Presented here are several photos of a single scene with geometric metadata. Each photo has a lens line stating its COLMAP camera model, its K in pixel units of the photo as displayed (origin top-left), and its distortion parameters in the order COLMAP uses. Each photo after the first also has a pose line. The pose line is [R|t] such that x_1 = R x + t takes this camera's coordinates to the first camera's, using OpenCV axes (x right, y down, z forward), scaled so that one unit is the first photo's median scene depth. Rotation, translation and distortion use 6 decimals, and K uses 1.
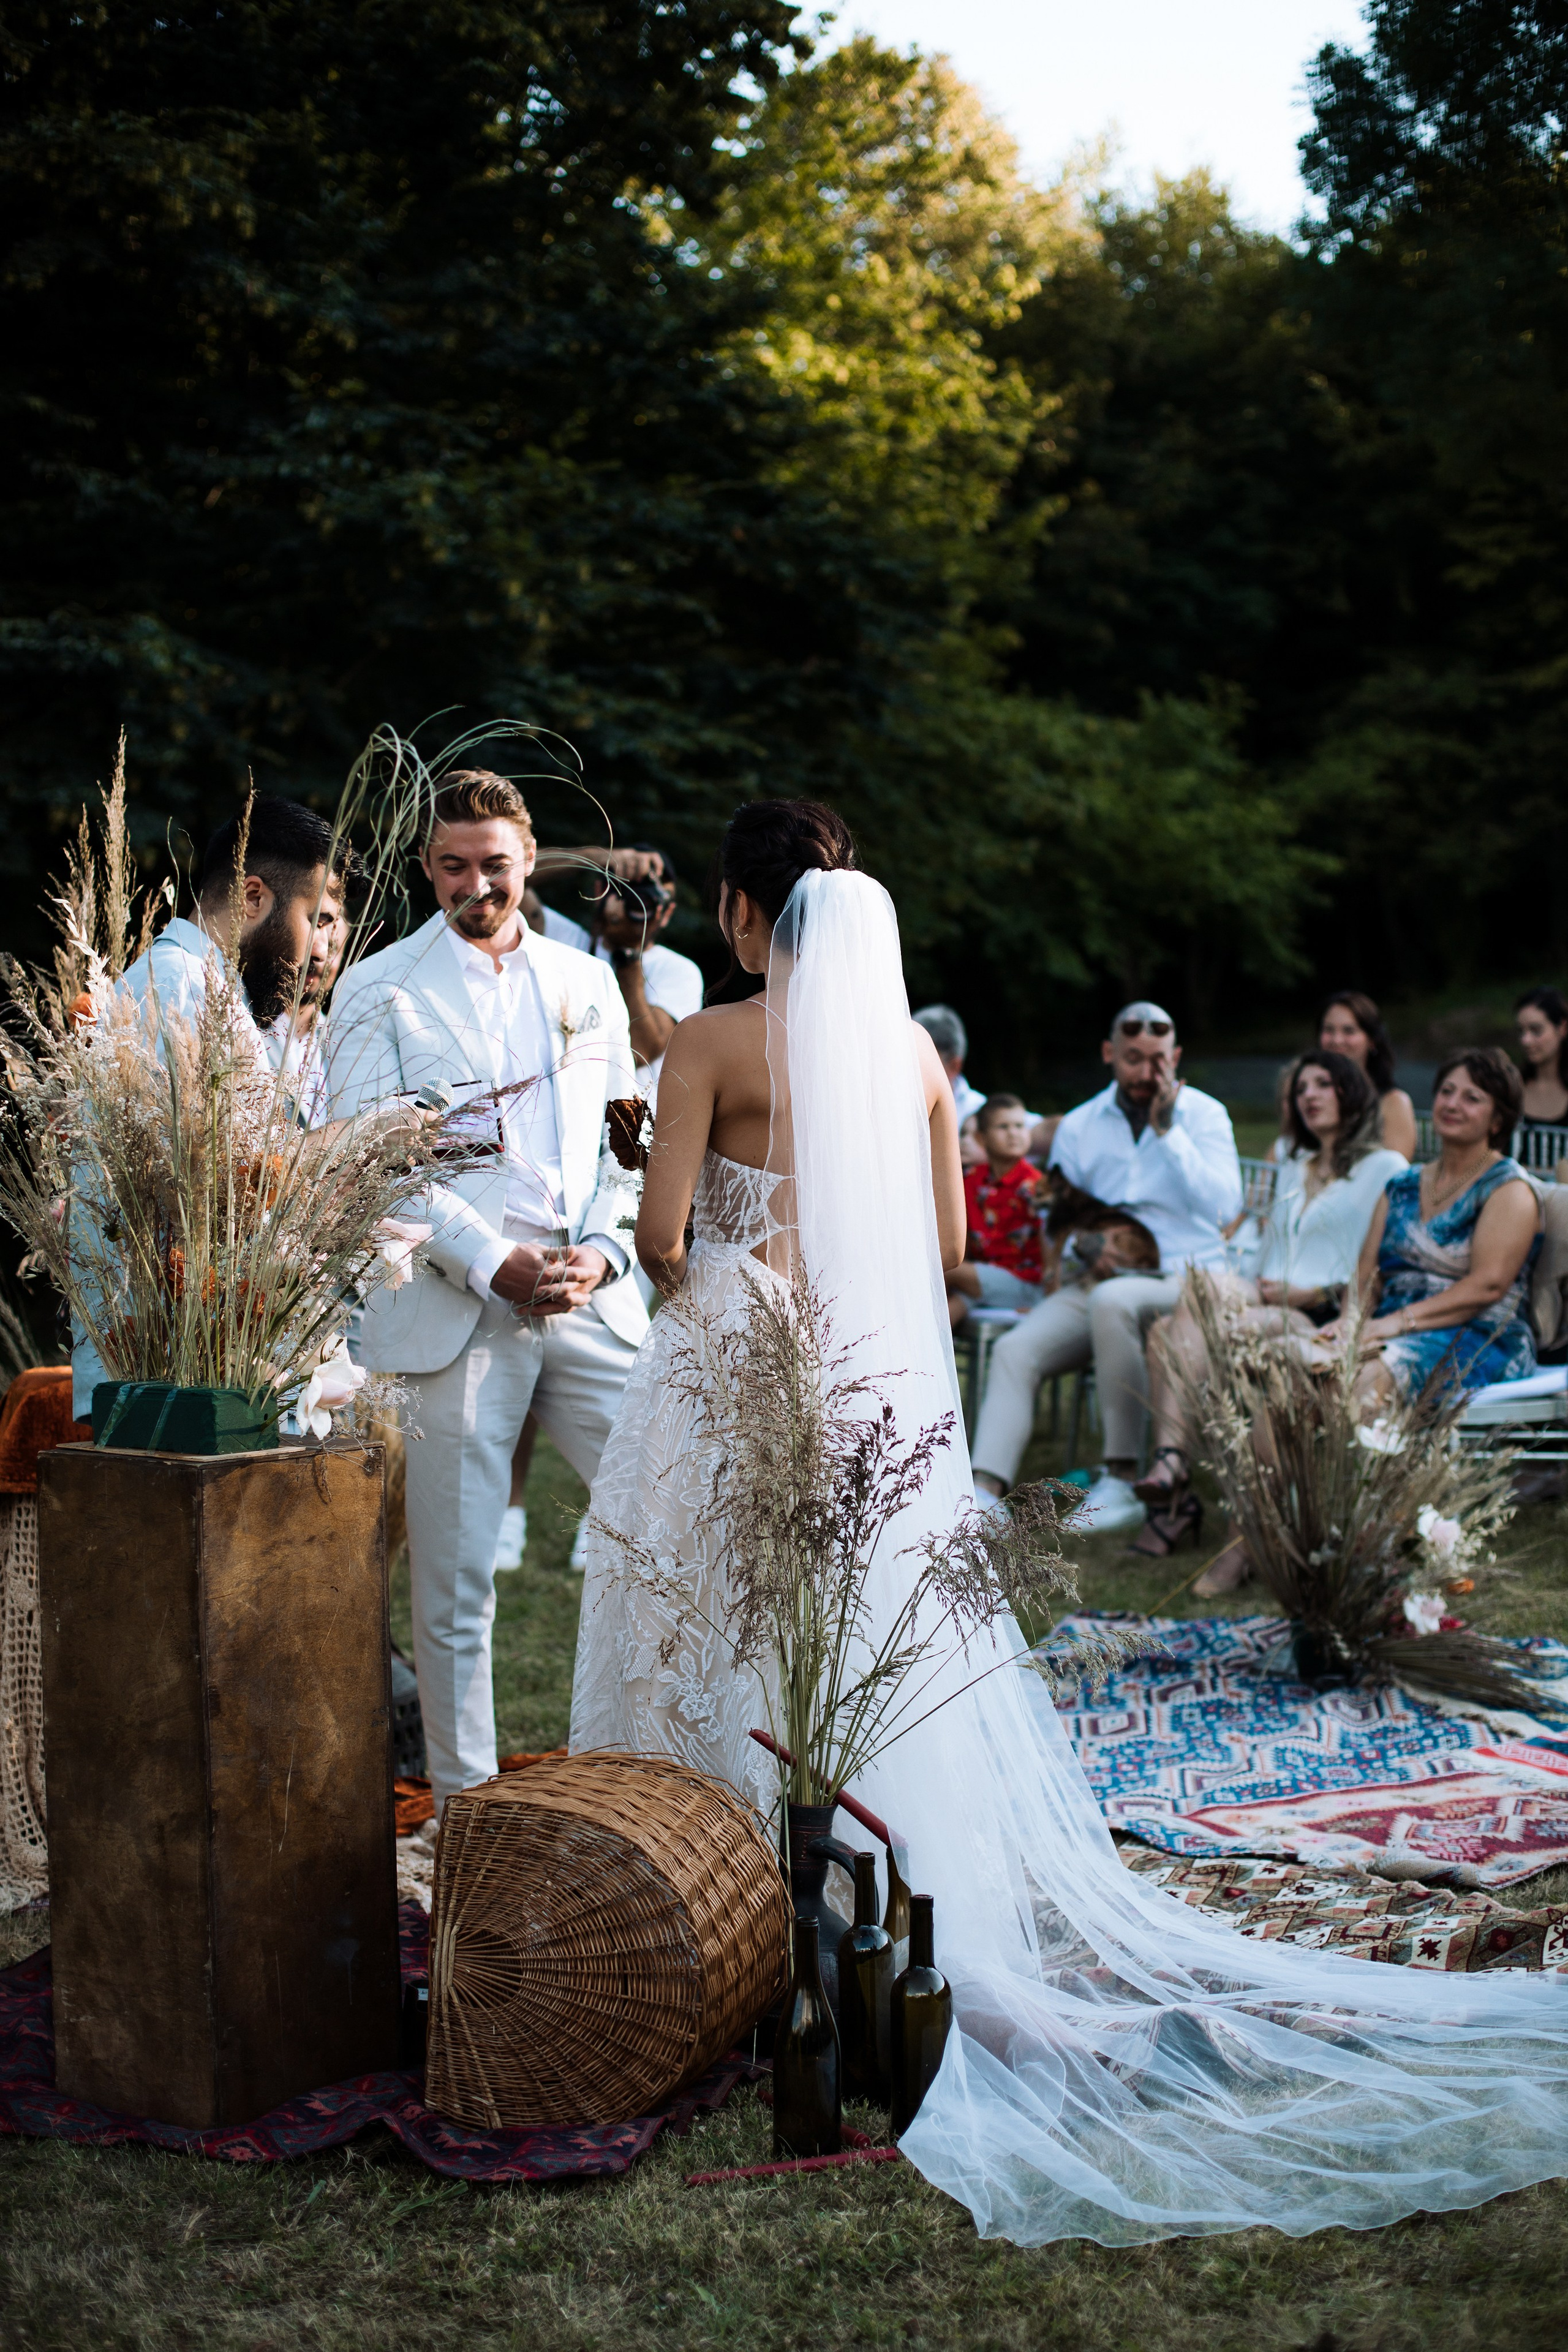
lens RADIAL K [[3587.6, 0, 784.0], [0, 3587.6, 1176.0], [0, 0, 1]] dist [-0.138236, 0.143550]
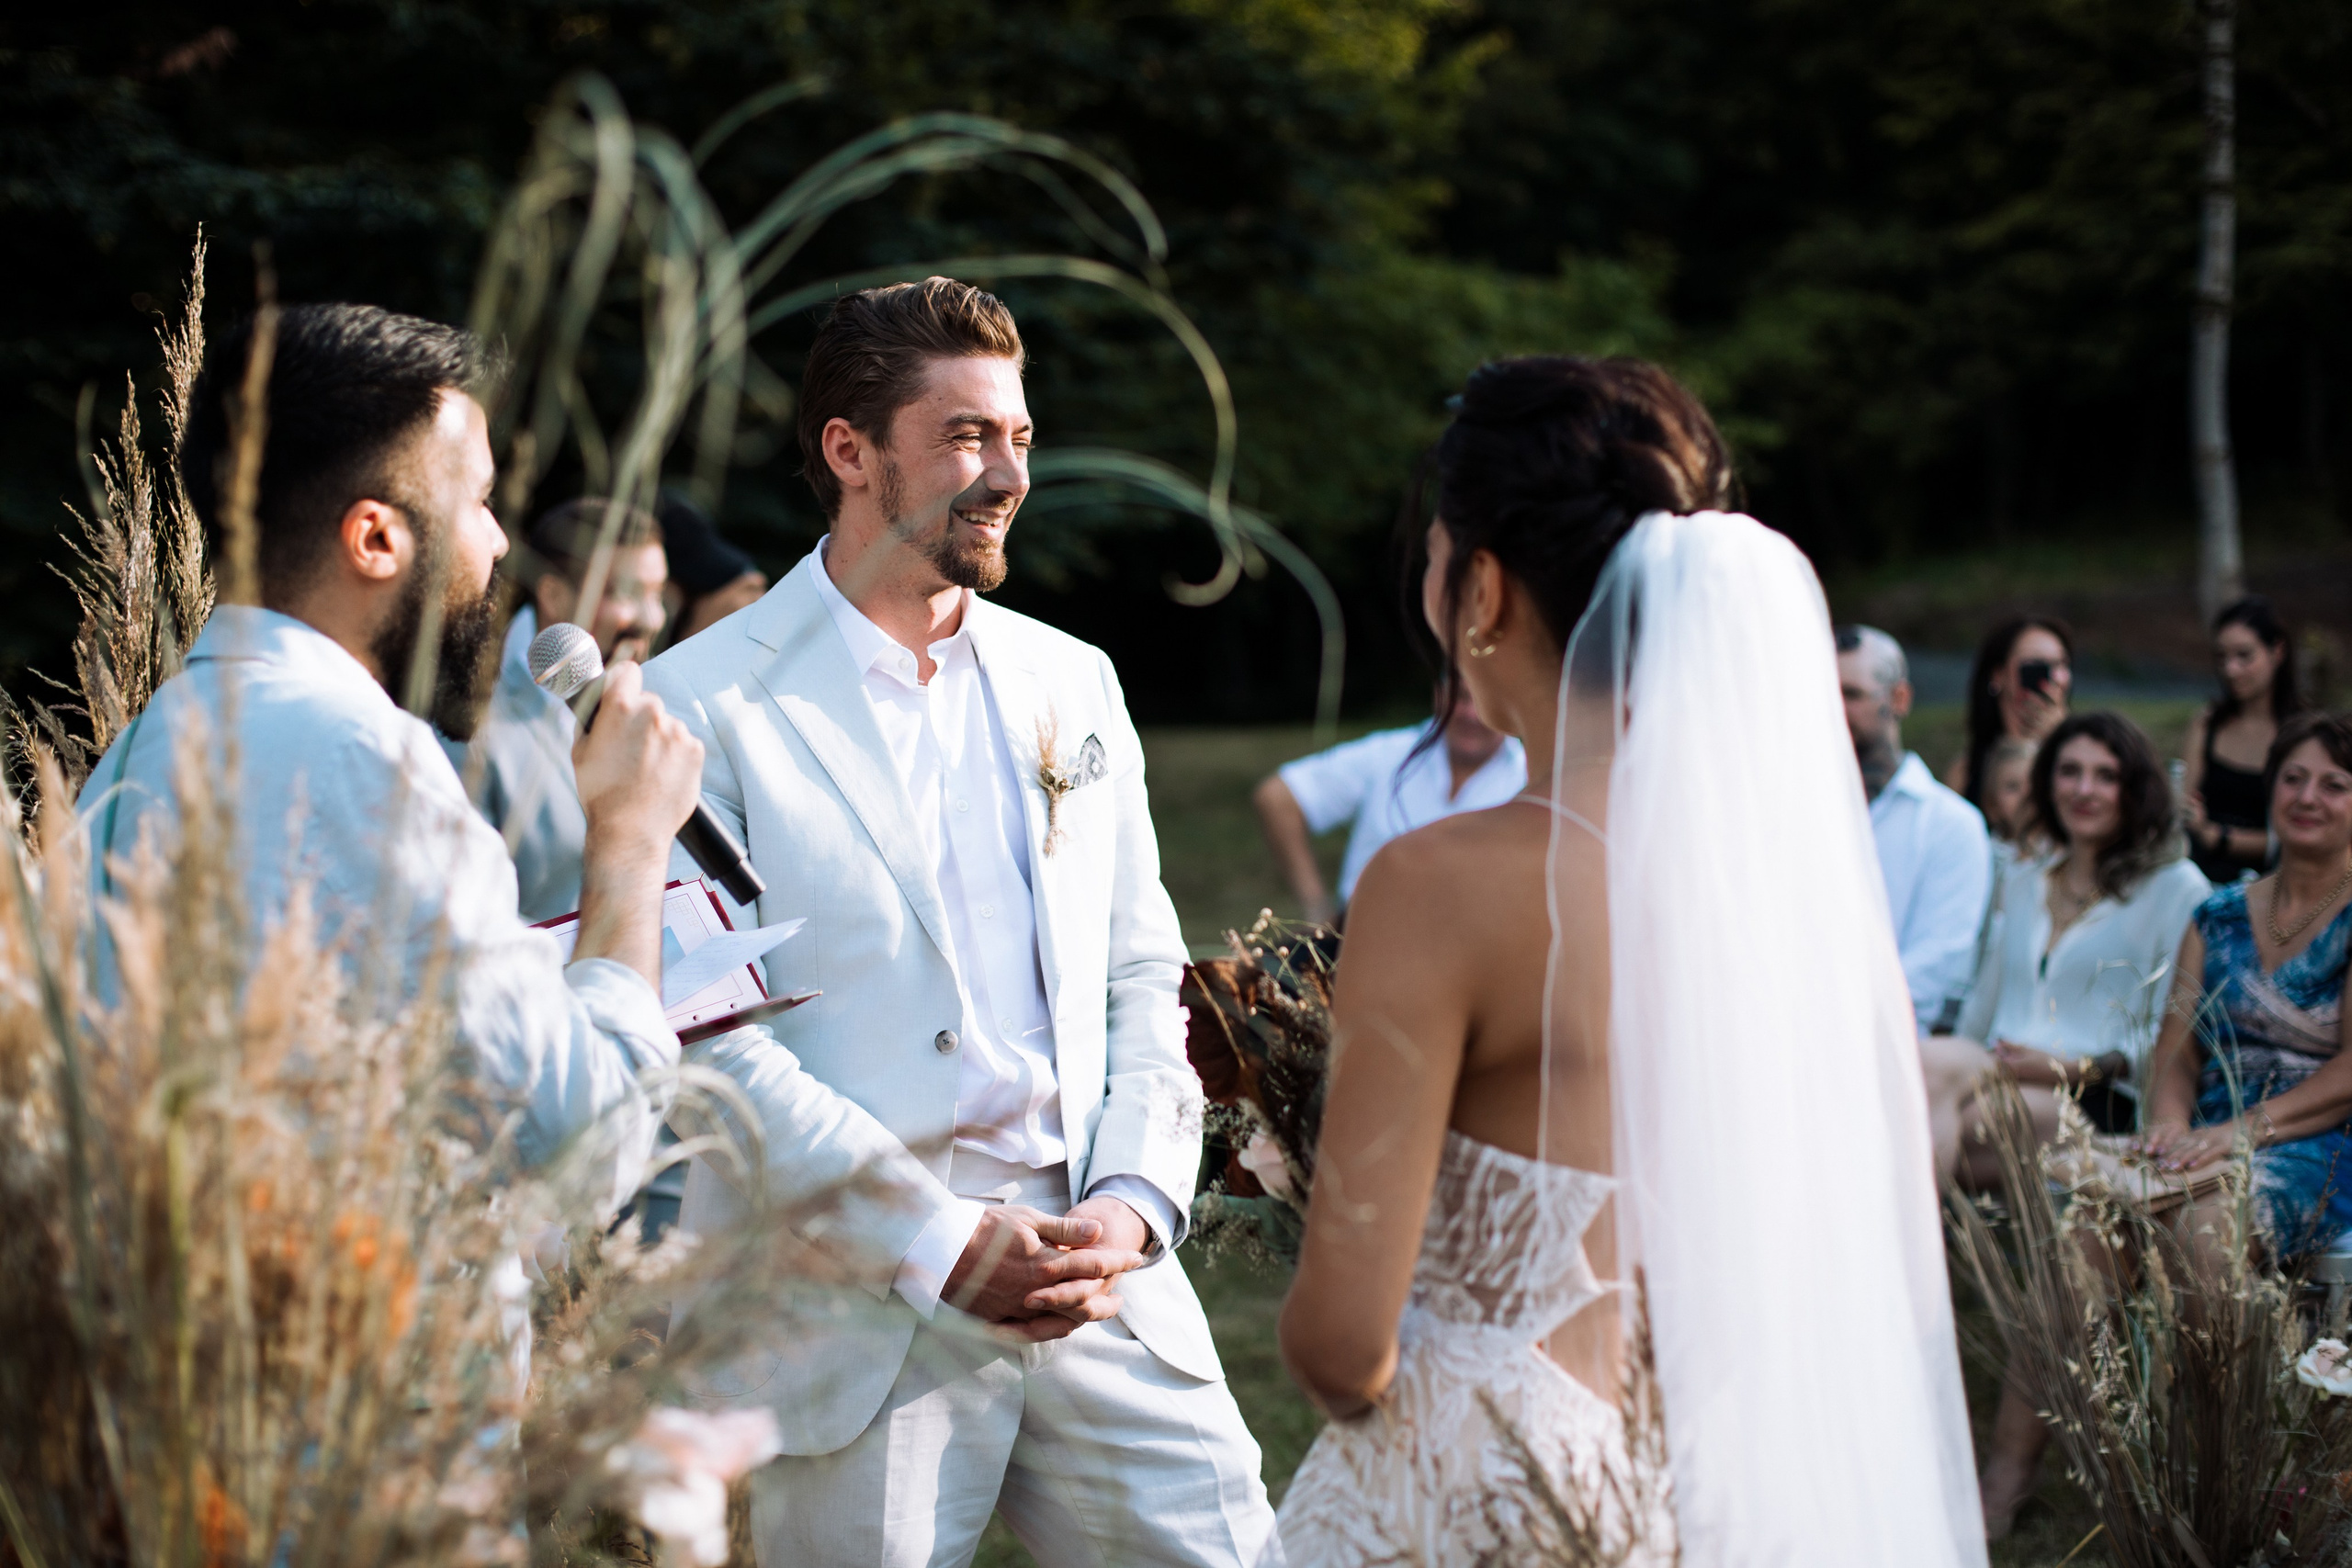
lens RADIAL K [[3866.5, 0, 1299.3], [0, 3866.5, 642.4], [0, 0, 1]] dist [-0.962284, 13.234810]
pose [[0.999455, -0.012440, 0.030564, -0.026960], [0.013474, 0.999336, -0.033844, -0.027825], [-0.030123, 0.034238, 0.998960, 0.272510]]
